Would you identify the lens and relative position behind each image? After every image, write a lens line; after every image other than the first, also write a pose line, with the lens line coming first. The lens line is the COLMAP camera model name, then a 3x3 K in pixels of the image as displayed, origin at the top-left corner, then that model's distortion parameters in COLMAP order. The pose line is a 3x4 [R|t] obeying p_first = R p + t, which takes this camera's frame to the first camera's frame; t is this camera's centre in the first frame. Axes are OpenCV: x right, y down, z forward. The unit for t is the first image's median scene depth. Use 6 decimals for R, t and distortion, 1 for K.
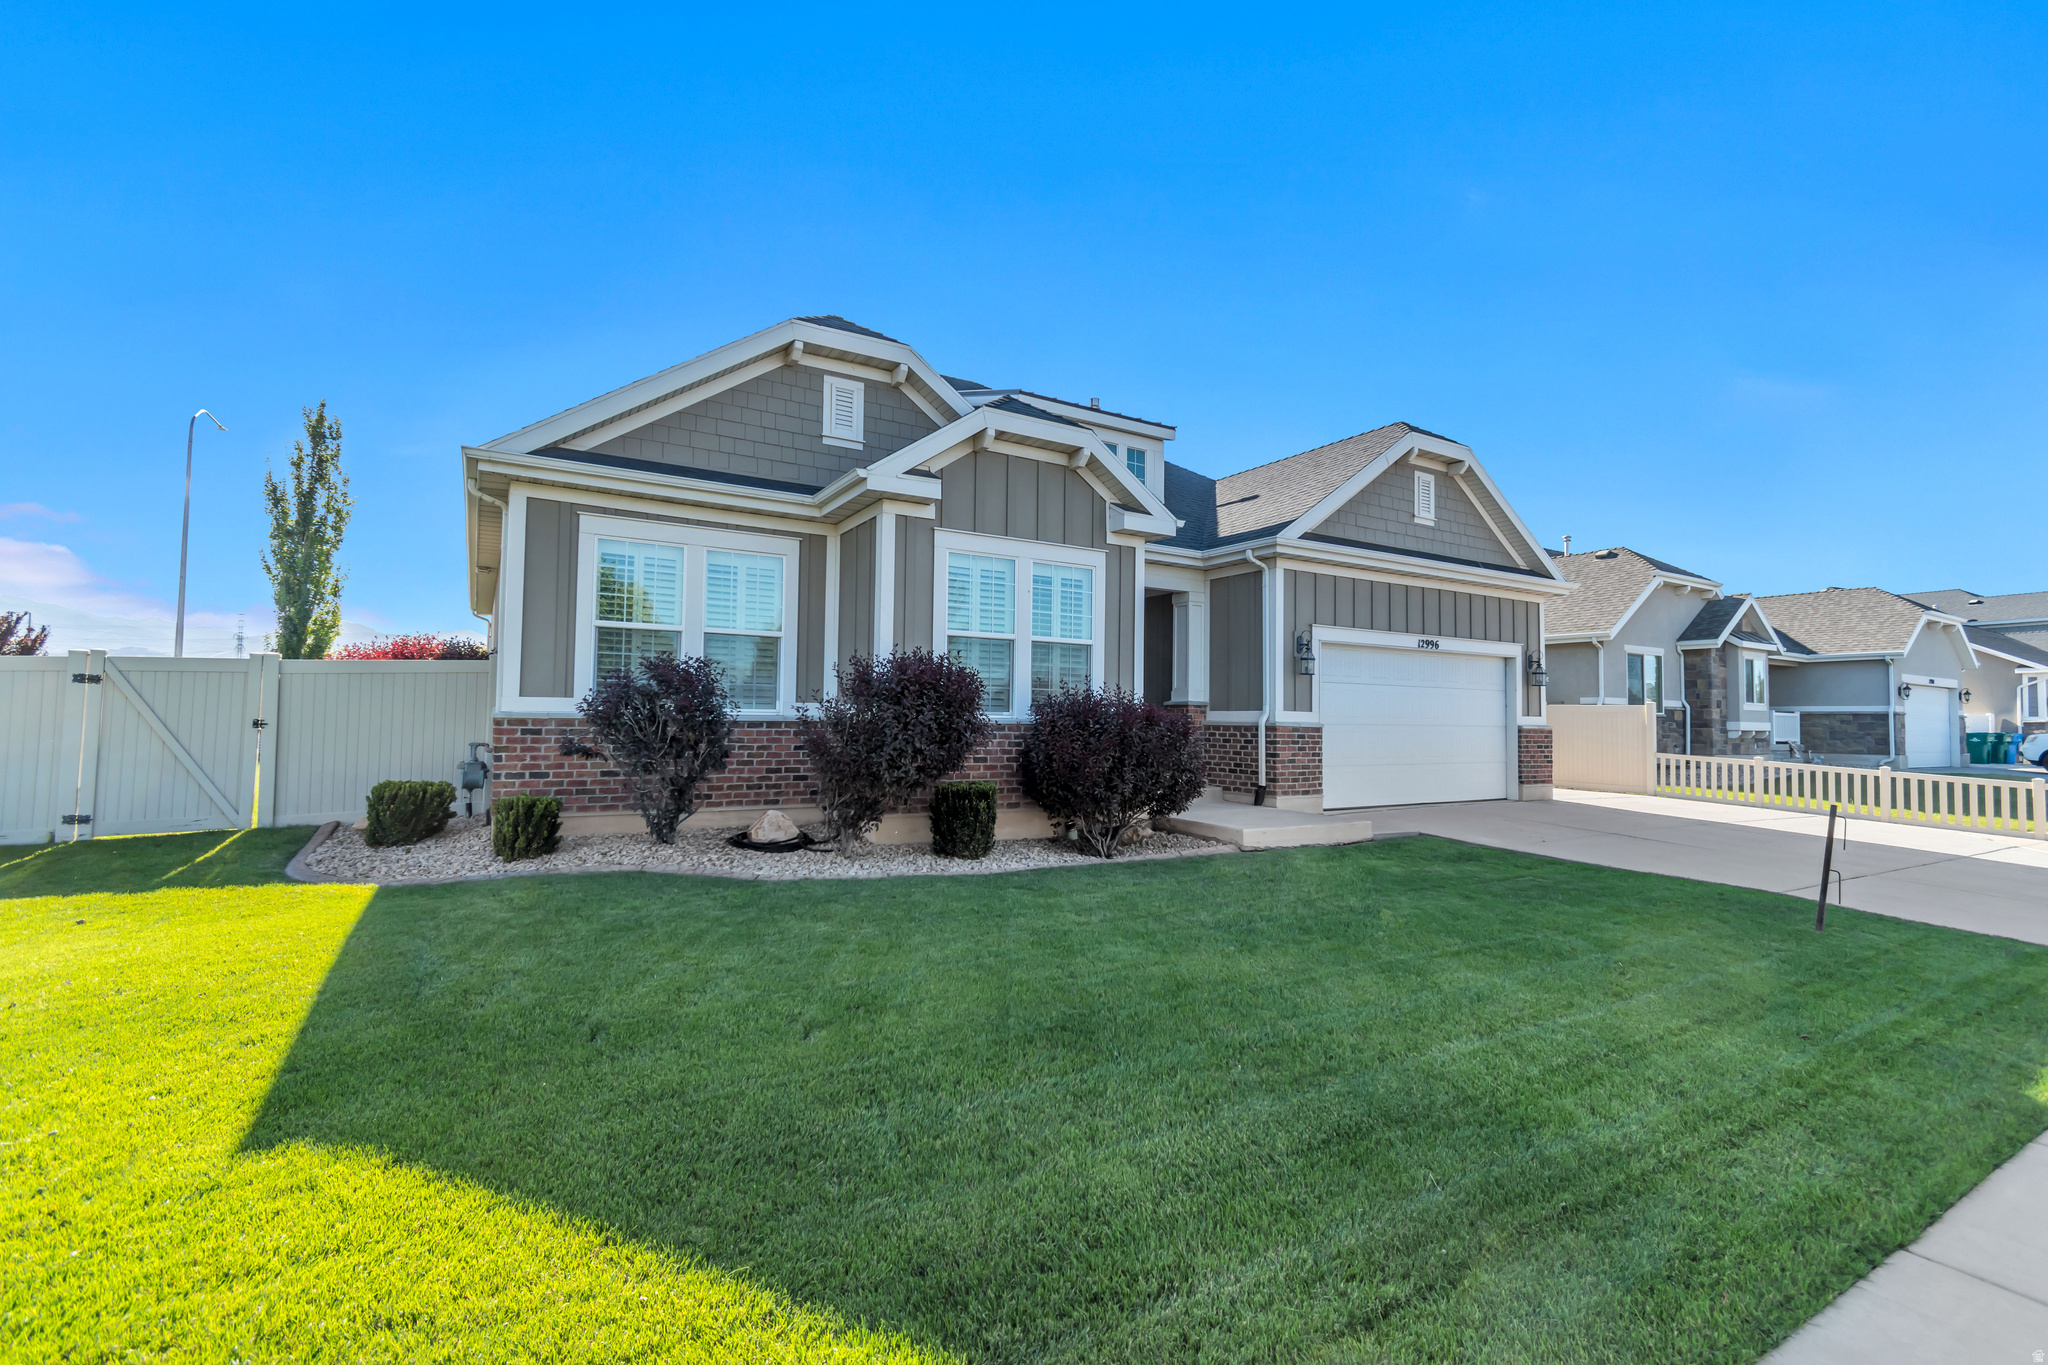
lens RADIAL K [[894.1, 0, 1039.1], [0, 894.1, 686.8], [0, 0, 1]] dist [0.005166, 0.000913]
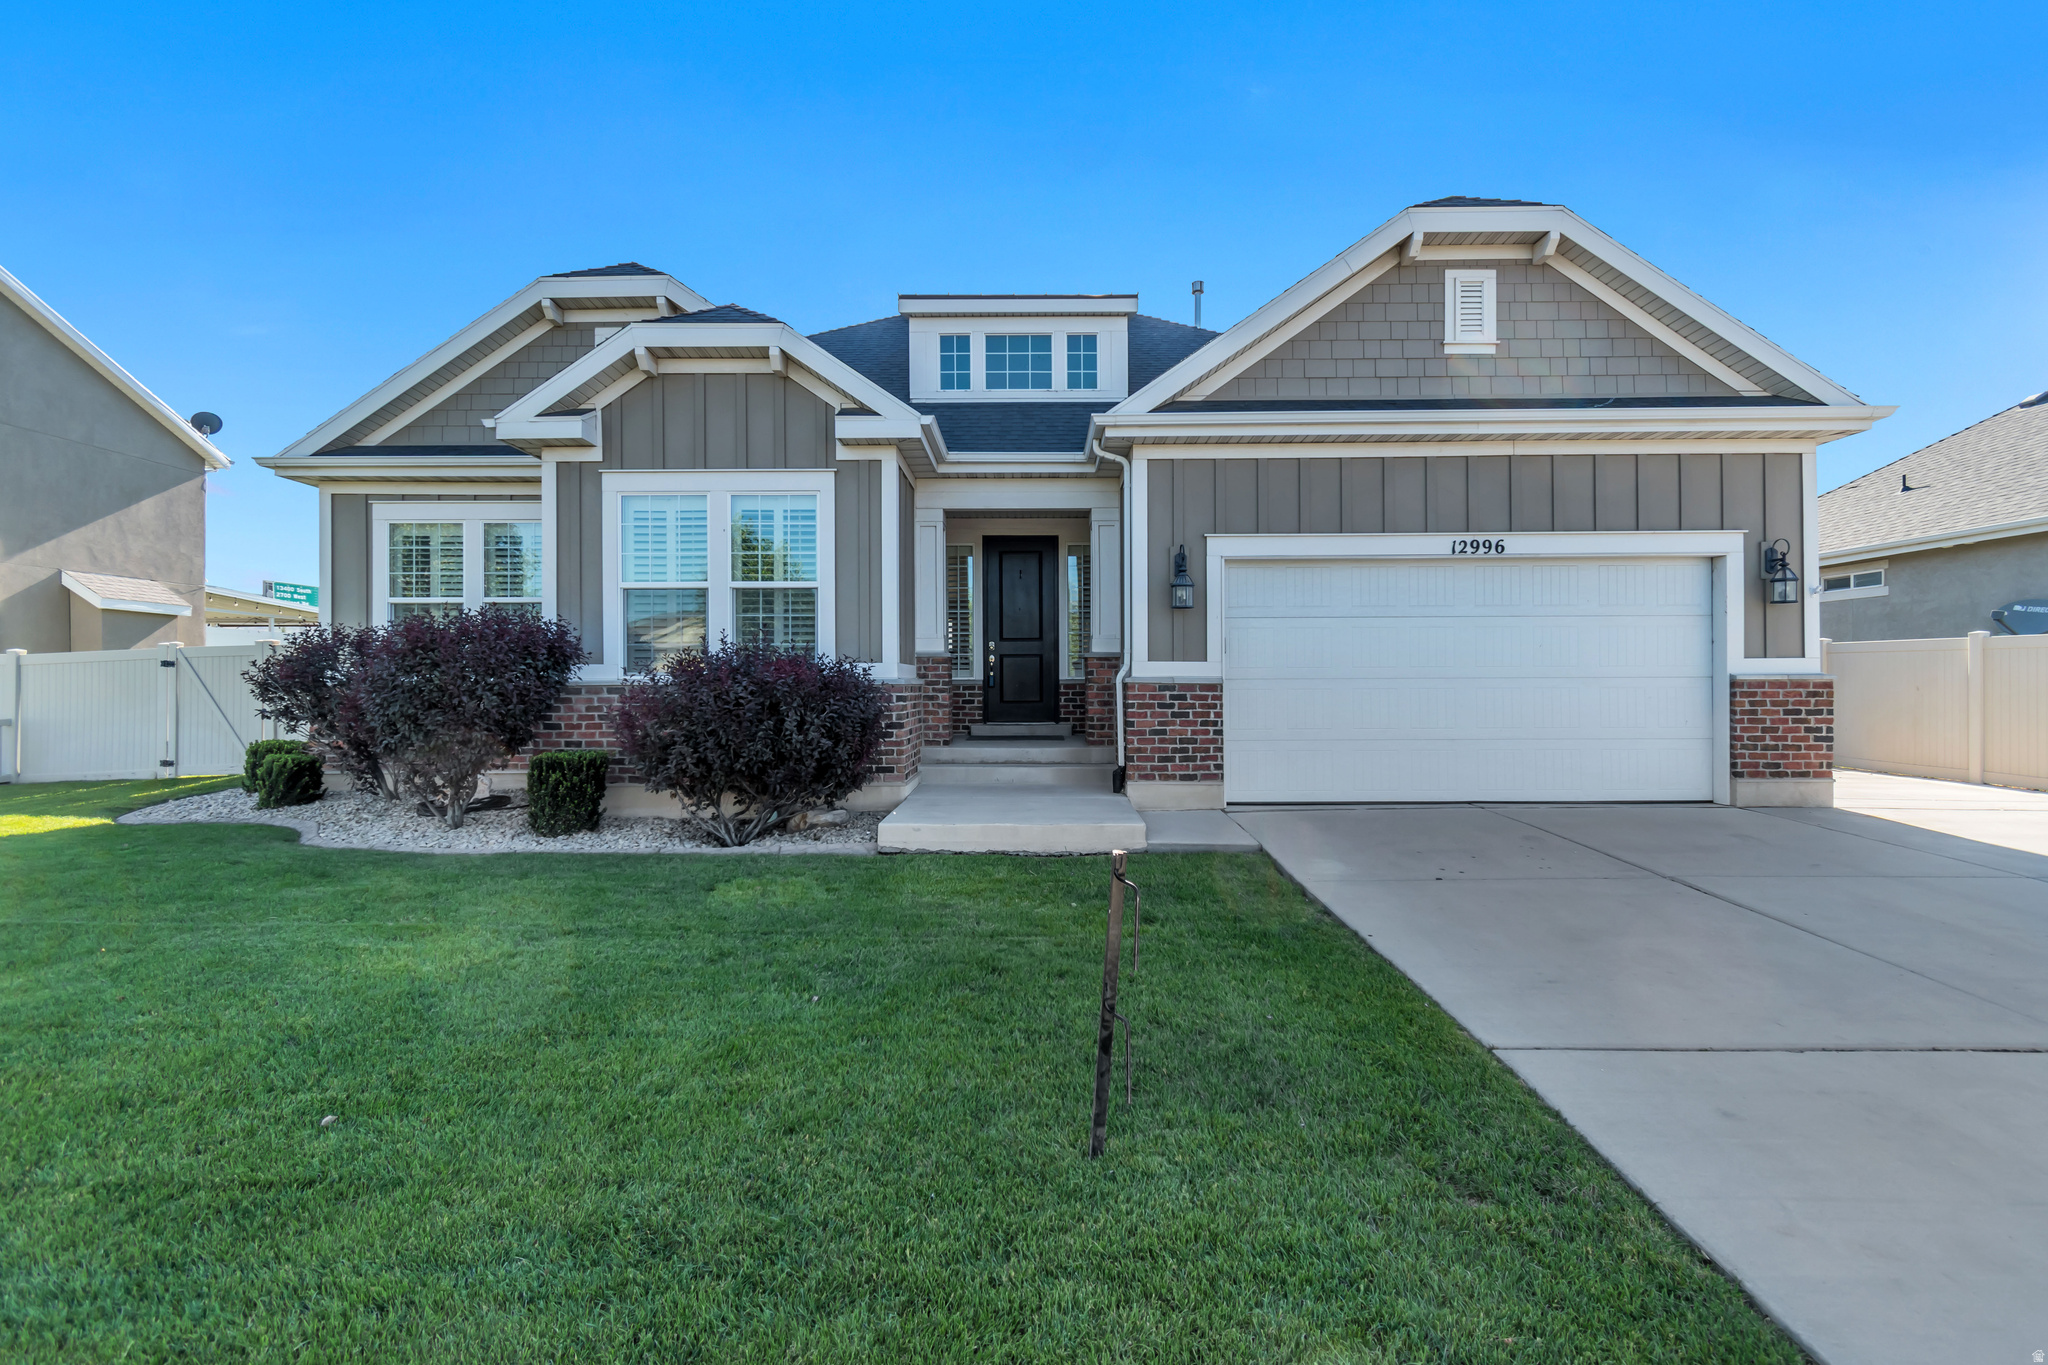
lens RADIAL K [[894.1, 0, 1018.5], [0, 894.1, 686.3], [0, 0, 1]] dist [0.005166, 0.000913]
pose [[0.852146, -0.013961, -0.523118, 0.554628], [0.035585, 0.998876, 0.031310, 0.020576], [0.522093, -0.045296, 0.851685, 0.341687]]
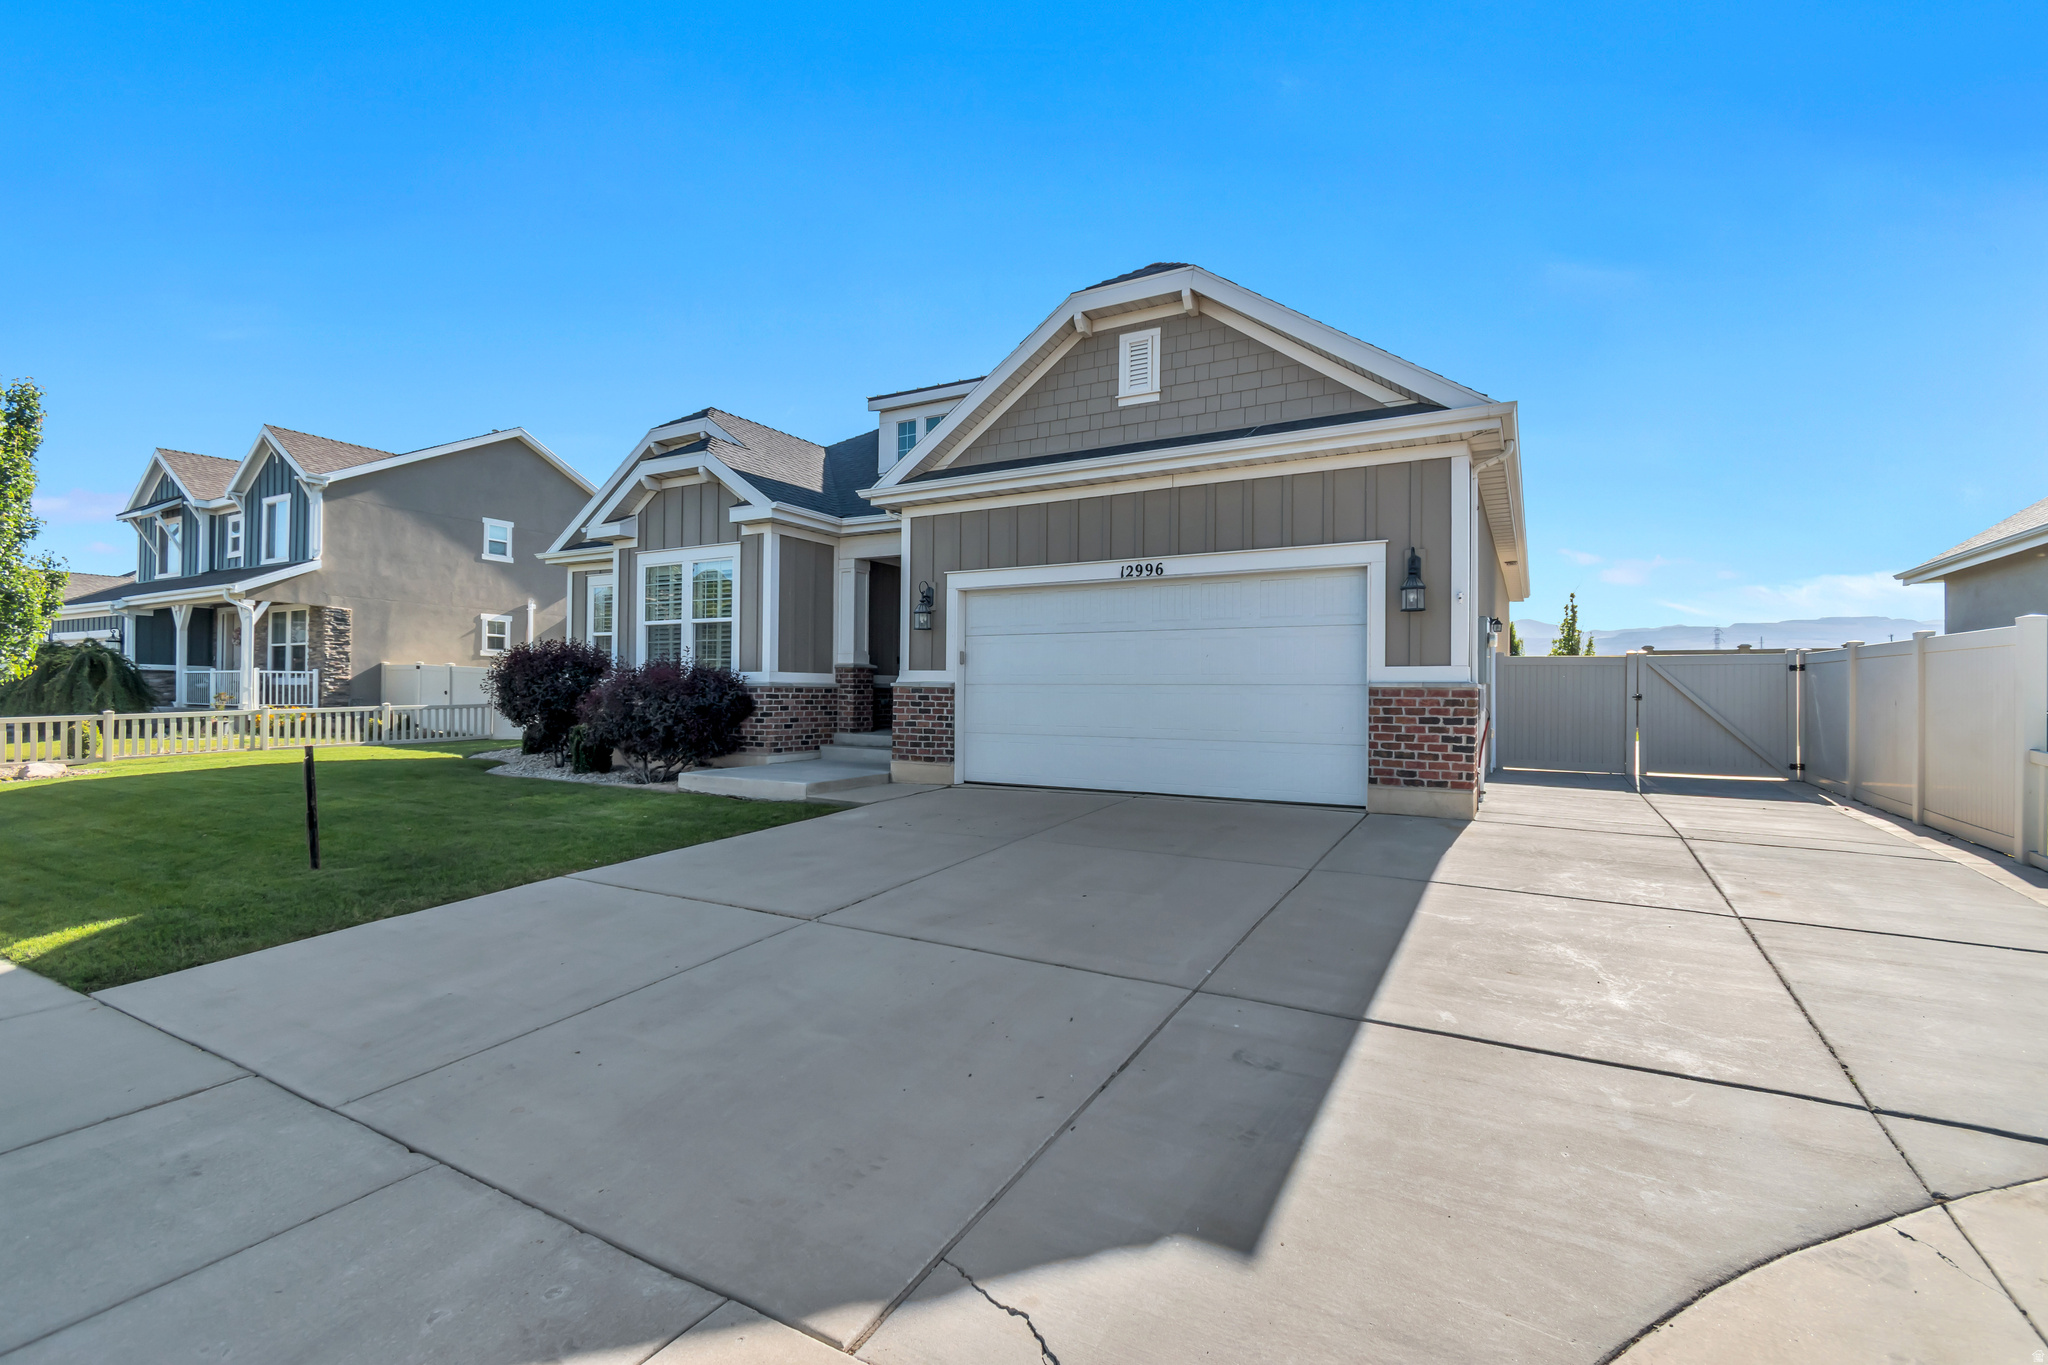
lens RADIAL K [[894.1, 0, 1059.4], [0, 894.1, 682.1], [0, 0, 1]] dist [0.005166, 0.000913]
pose [[0.506000, -0.015753, -0.862389, 1.157064], [0.036911, 0.999313, 0.003403, 0.041468], [0.861743, -0.033553, 0.506234, 0.659049]]
